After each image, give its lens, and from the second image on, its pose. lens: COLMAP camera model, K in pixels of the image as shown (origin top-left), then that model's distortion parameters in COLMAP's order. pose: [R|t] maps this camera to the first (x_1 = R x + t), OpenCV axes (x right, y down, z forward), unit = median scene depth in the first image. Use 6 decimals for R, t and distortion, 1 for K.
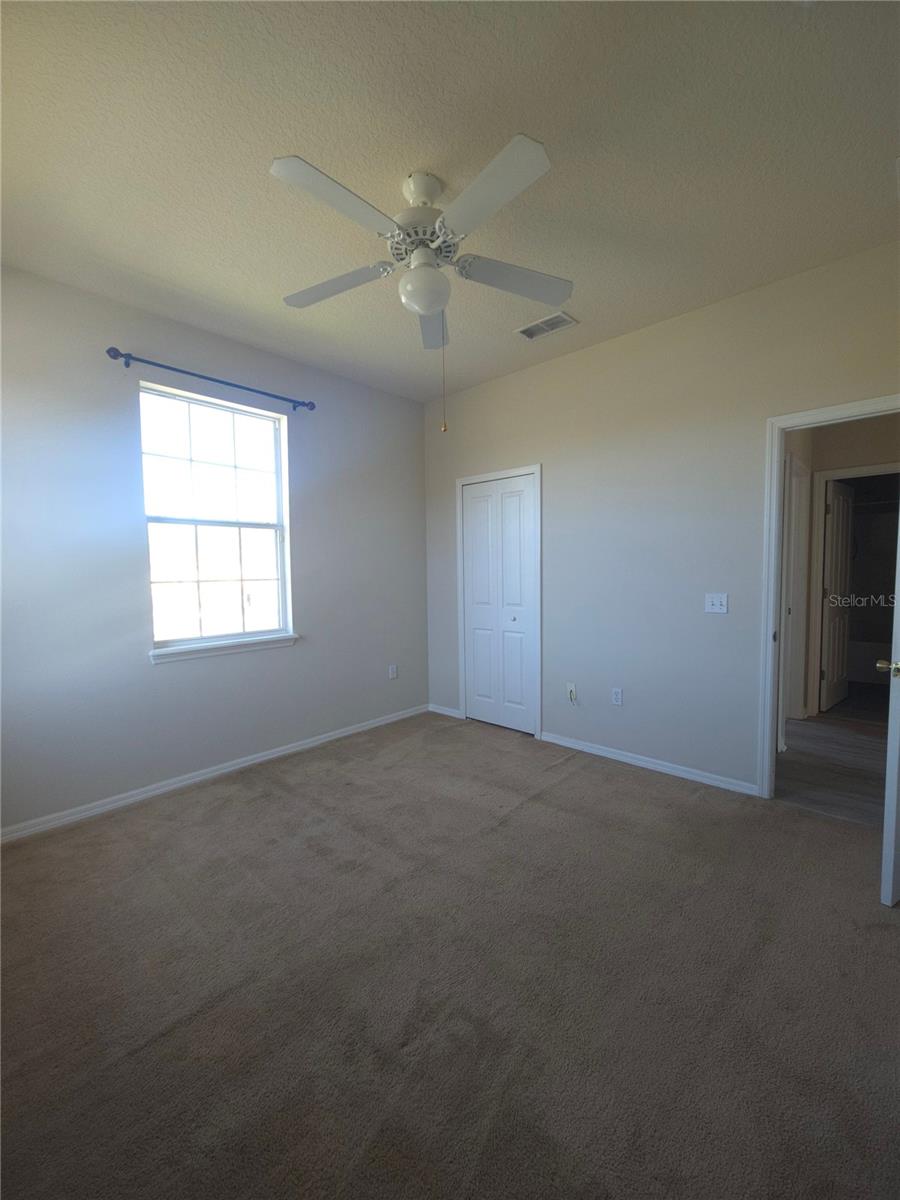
lens RADIAL K [[493.9, 0, 448.1], [0, 493.9, 603.9], [0, 0, 1]] dist [-0.021089, -0.000798]
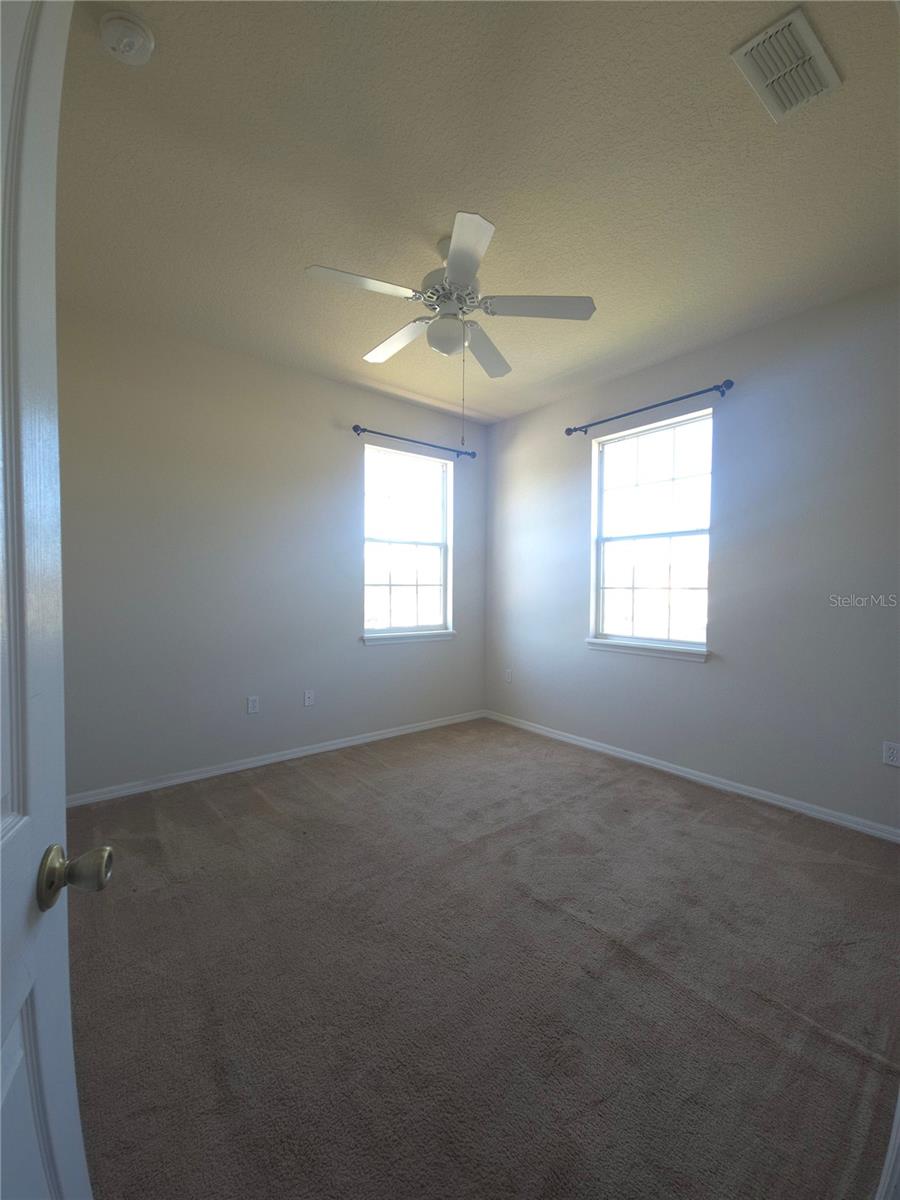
lens RADIAL K [[493.9, 0, 447.2], [0, 493.9, 598.8], [0, 0, 1]] dist [-0.021089, -0.000798]
pose [[-0.177564, 0.039204, -0.983328, 0.691951], [-0.064776, 0.996574, 0.051429, -0.050960], [0.981975, 0.072828, -0.174416, 0.746826]]
